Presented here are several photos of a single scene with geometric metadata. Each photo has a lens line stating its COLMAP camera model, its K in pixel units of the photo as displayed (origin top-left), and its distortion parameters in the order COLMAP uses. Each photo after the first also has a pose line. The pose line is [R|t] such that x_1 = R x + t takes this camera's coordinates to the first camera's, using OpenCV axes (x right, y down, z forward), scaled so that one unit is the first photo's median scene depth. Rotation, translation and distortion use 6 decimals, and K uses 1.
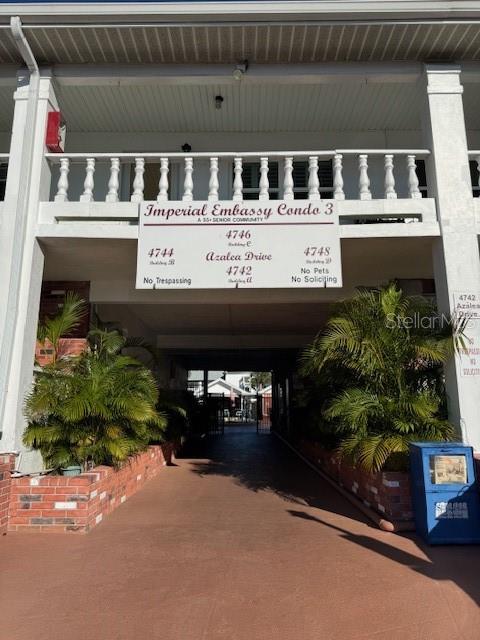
lens RADIAL K [[457.2, 0, 240.0], [0, 457.2, 320.0], [0, 0, 1]] dist [0.109807, -0.192341]
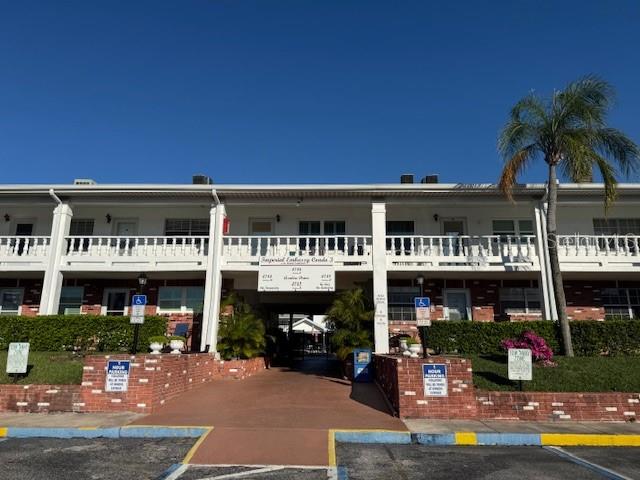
lens RADIAL K [[457.2, 0, 322.1], [0, 457.2, 237.9], [0, 0, 1]] dist [0.109807, -0.192341]
pose [[0.999707, 0.004806, -0.023736, 0.198434], [-0.005753, 0.999184, -0.039988, -0.256540], [0.023524, 0.040112, 0.998918, -1.579446]]
